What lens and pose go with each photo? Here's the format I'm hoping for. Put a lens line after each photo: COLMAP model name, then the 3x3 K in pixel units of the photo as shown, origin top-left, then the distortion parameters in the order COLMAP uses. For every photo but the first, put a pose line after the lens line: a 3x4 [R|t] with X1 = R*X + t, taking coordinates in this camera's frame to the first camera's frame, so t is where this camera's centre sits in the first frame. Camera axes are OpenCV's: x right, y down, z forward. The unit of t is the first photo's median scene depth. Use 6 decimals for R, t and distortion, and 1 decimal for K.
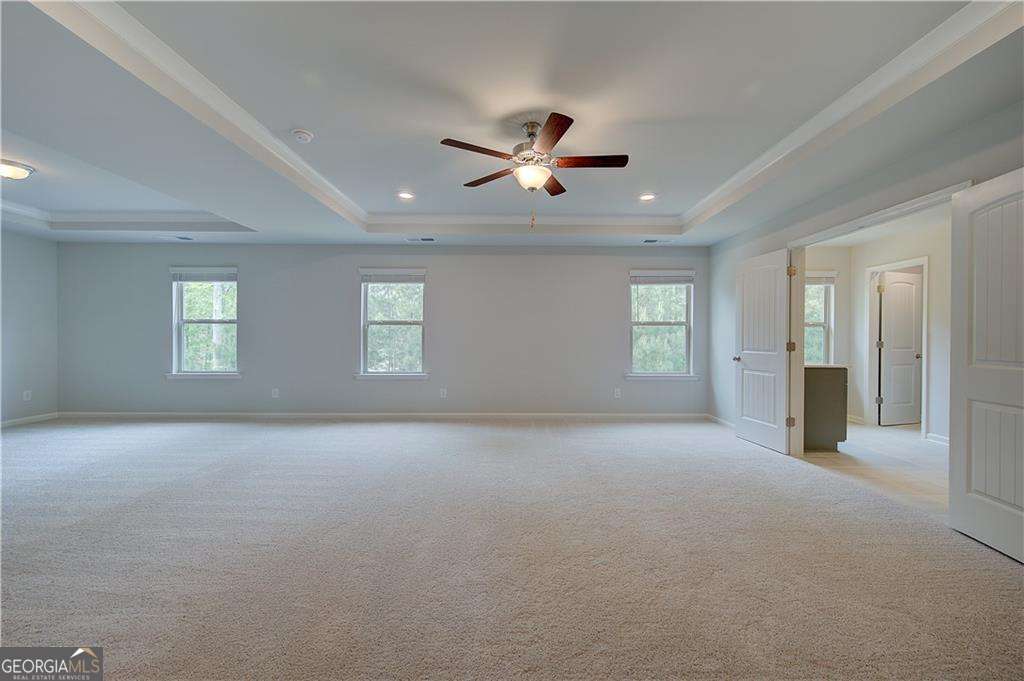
lens RADIAL K [[412.2, 0, 521.6], [0, 412.2, 343.4], [0, 0, 1]] dist [0.007086, -0.002846]
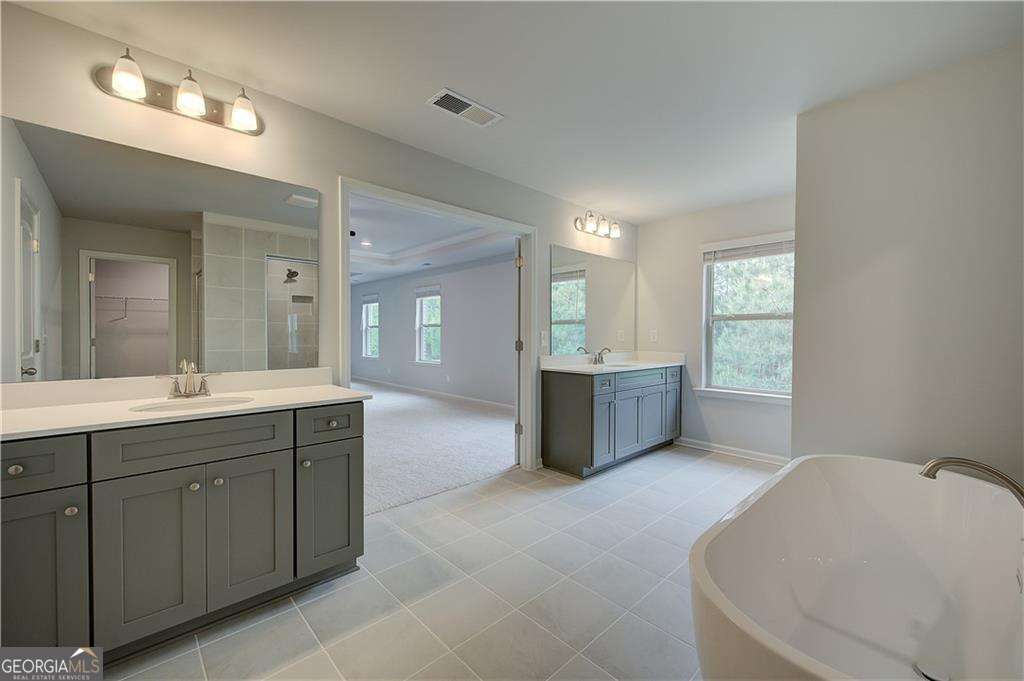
lens RADIAL K [[412.2, 0, 519.8], [0, 412.2, 340.3], [0, 0, 1]] dist [0.007086, -0.002846]
pose [[0.676445, 0.007089, -0.736459, 0.970215], [-0.007009, 0.999970, 0.003187, -0.005636], [0.736460, 0.003006, 0.676474, 0.287755]]
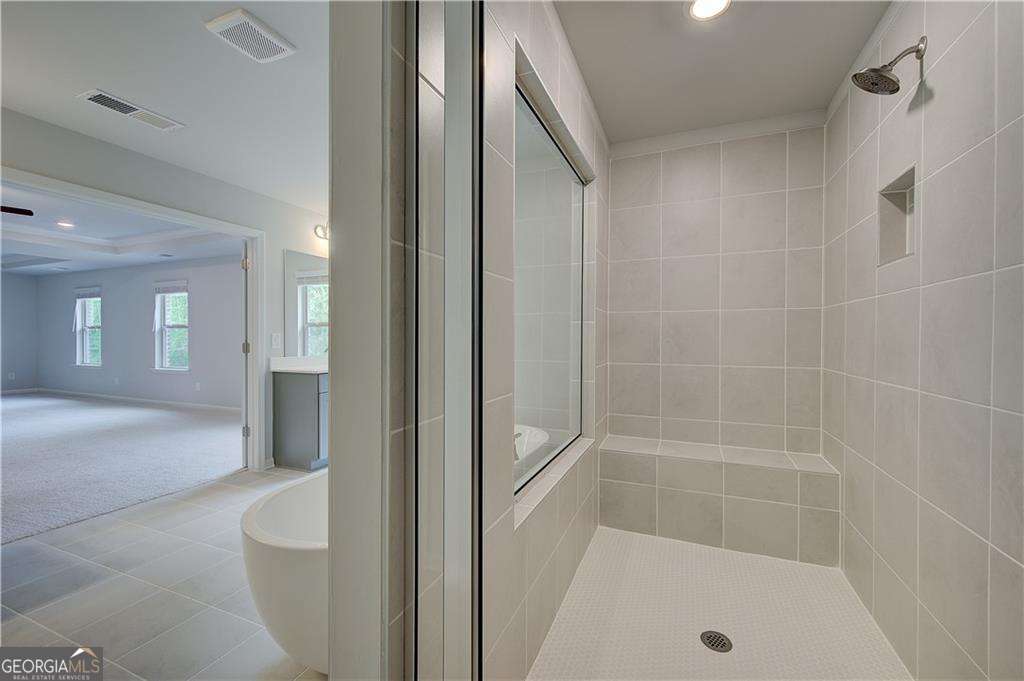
lens RADIAL K [[412.2, 0, 517.9], [0, 412.2, 339.9], [0, 0, 1]] dist [0.007086, -0.002846]
pose [[0.917365, -0.001524, -0.398044, 1.145559], [-0.000010, 0.999993, -0.003851, -0.005065], [0.398047, 0.003536, 0.917358, 0.300971]]
